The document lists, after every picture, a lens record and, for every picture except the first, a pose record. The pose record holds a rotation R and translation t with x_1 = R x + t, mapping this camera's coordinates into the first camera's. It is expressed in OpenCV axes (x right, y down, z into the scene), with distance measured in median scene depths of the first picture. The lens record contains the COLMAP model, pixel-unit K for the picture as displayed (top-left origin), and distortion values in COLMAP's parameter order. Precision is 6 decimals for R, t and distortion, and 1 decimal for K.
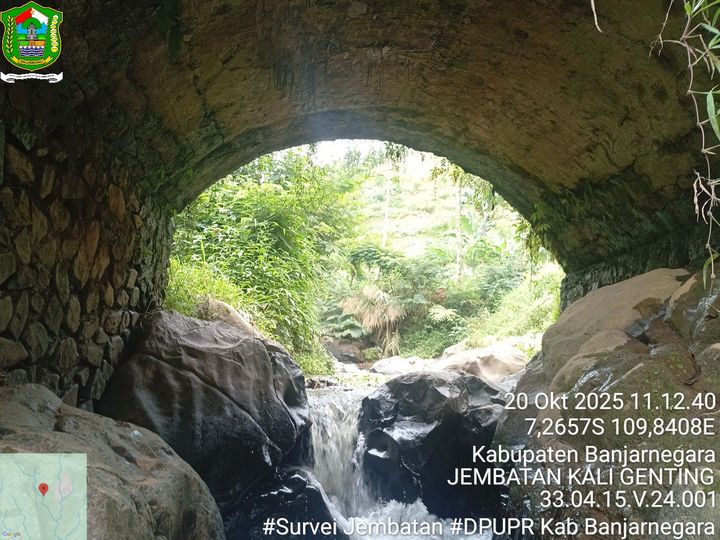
lens RADIAL K [[551.6, 0, 357.0], [0, 551.6, 268.4], [0, 0, 1]] dist [0.058226, -0.141494]
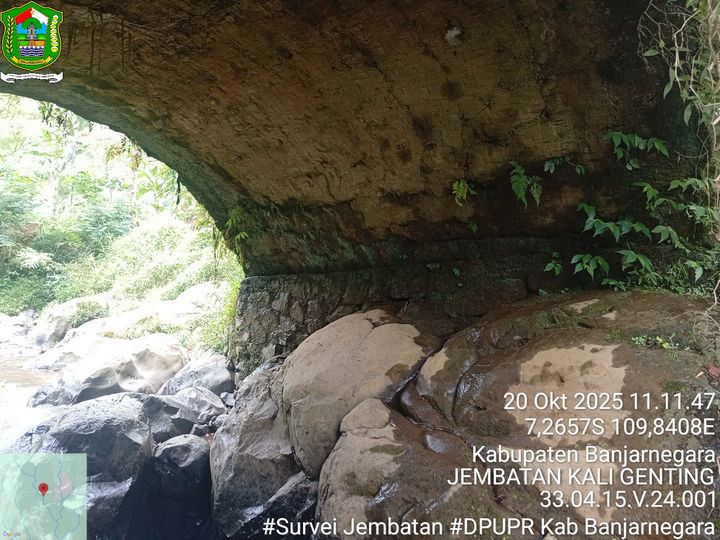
lens RADIAL K [[547.7, 0, 358.7], [0, 547.7, 268.2], [0, 0, 1]] dist [0.098828, -0.210277]
pose [[0.747119, -0.004864, 0.664673, -0.165904], [-0.087820, 0.990485, 0.105962, -0.168582], [-0.658863, -0.137538, 0.739583, 0.213449]]
